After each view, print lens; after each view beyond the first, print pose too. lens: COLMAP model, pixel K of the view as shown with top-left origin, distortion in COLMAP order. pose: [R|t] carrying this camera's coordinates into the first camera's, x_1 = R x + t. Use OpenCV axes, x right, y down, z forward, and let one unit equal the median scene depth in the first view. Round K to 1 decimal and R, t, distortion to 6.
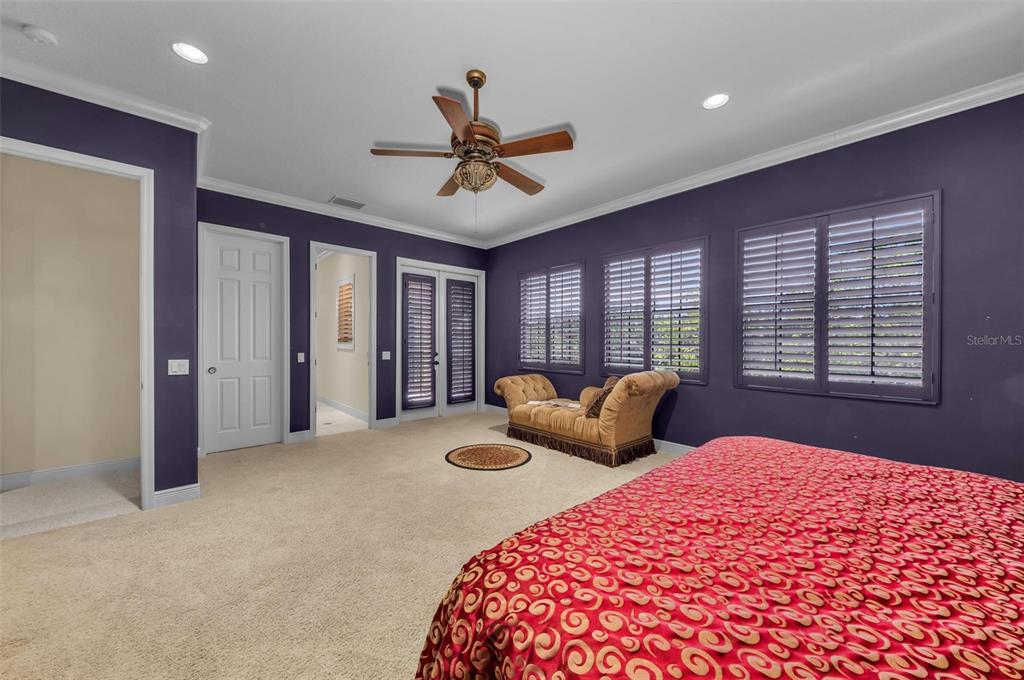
lens RADIAL K [[376.6, 0, 512.0], [0, 376.6, 340.0], [0, 0, 1]] dist [-0.000399, -0.000050]
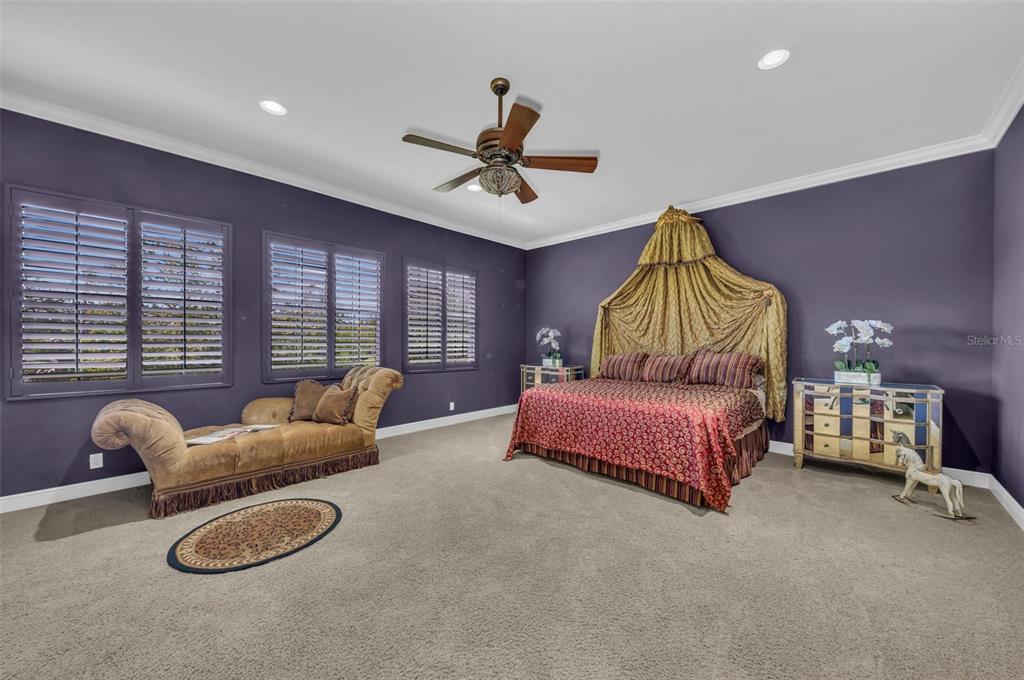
lens RADIAL K [[376.6, 0, 512.0], [0, 376.6, 340.0], [0, 0, 1]] dist [-0.000399, -0.000050]
pose [[-0.081918, -0.001054, 0.996639, -0.700452], [-0.004698, 0.999989, 0.000671, 0.003968], [-0.996628, -0.004627, -0.081922, 0.663964]]
